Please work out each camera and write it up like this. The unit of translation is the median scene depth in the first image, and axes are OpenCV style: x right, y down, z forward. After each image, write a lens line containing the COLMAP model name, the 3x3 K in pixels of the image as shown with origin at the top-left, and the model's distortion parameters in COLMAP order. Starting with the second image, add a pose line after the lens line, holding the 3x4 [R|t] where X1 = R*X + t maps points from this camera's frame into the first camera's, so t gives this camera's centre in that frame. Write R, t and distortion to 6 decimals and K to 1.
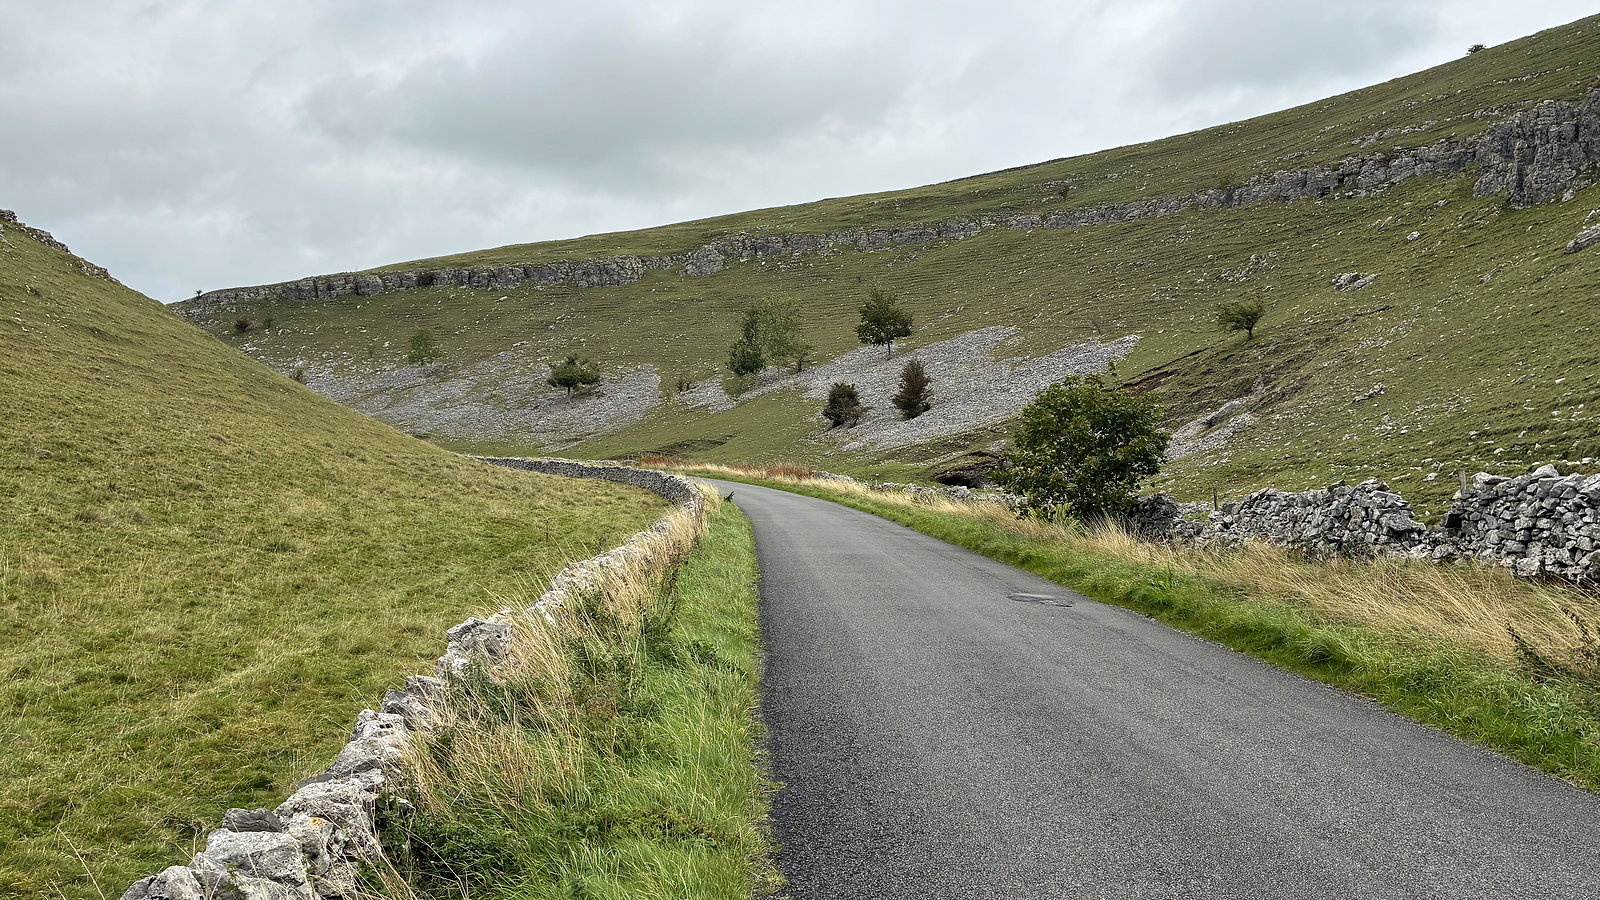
lens RADIAL K [[1257.6, 0, 800.0], [0, 1257.6, 450.0], [0, 0, 1]] dist [-0.004034, -0.005585]
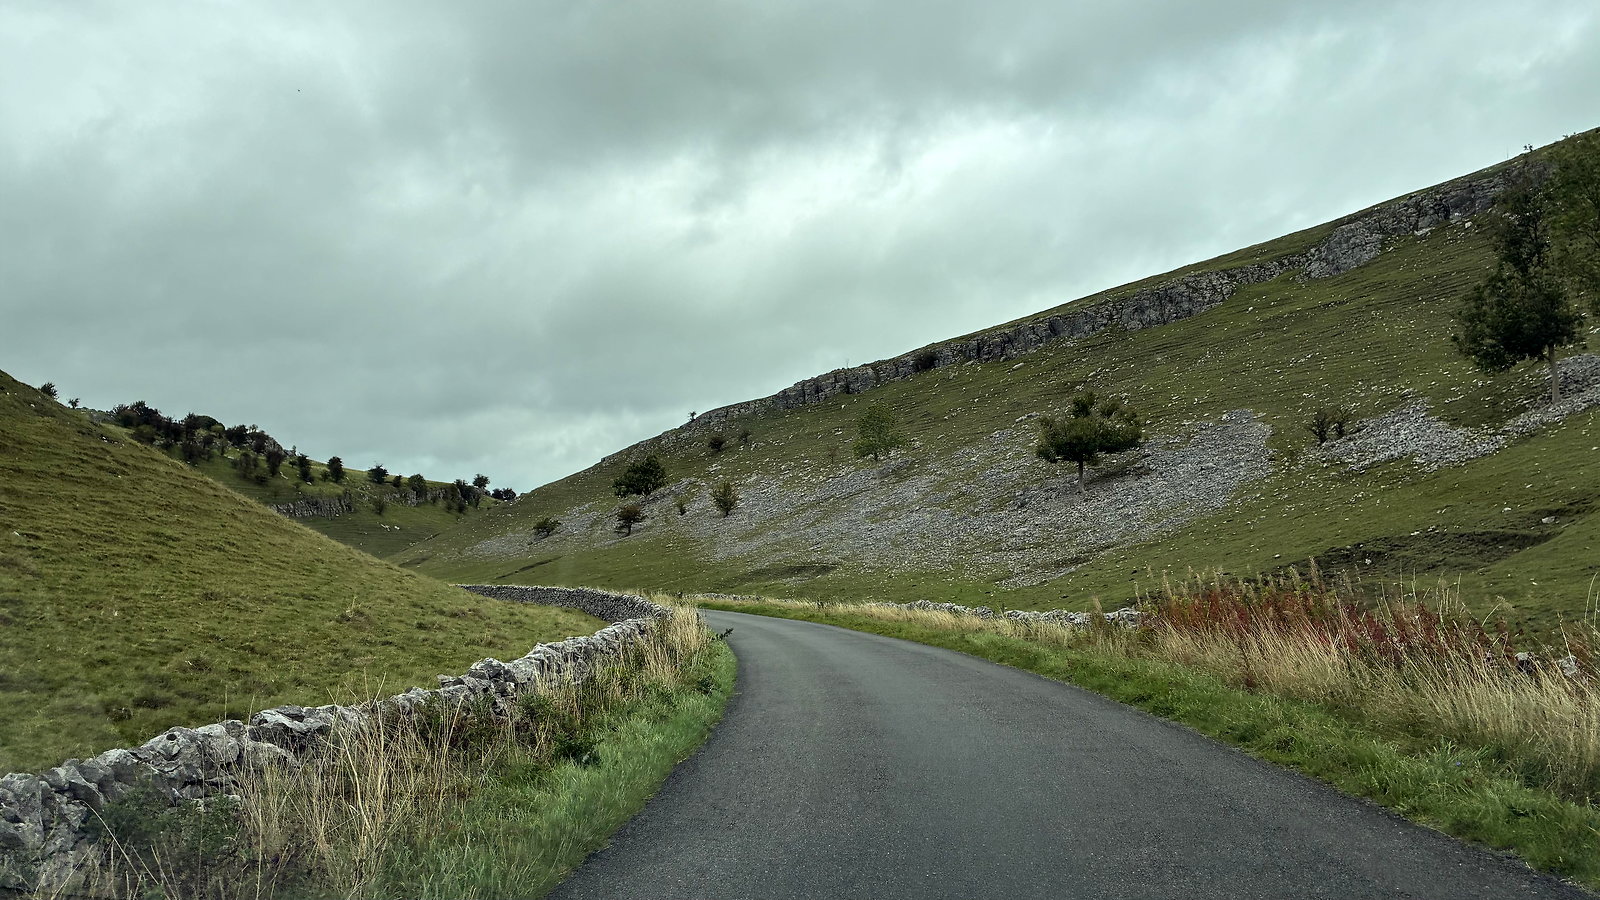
lens RADIAL K [[1190.3, 0, 800.0], [0, 1190.3, 450.0], [0, 0, 1]] dist [0.013760, 0.001613]
pose [[0.880246, -0.076738, -0.468272, -0.054158], [0.018866, 0.991717, -0.127052, 0.004156], [0.474143, 0.103002, 0.874402, 0.493355]]
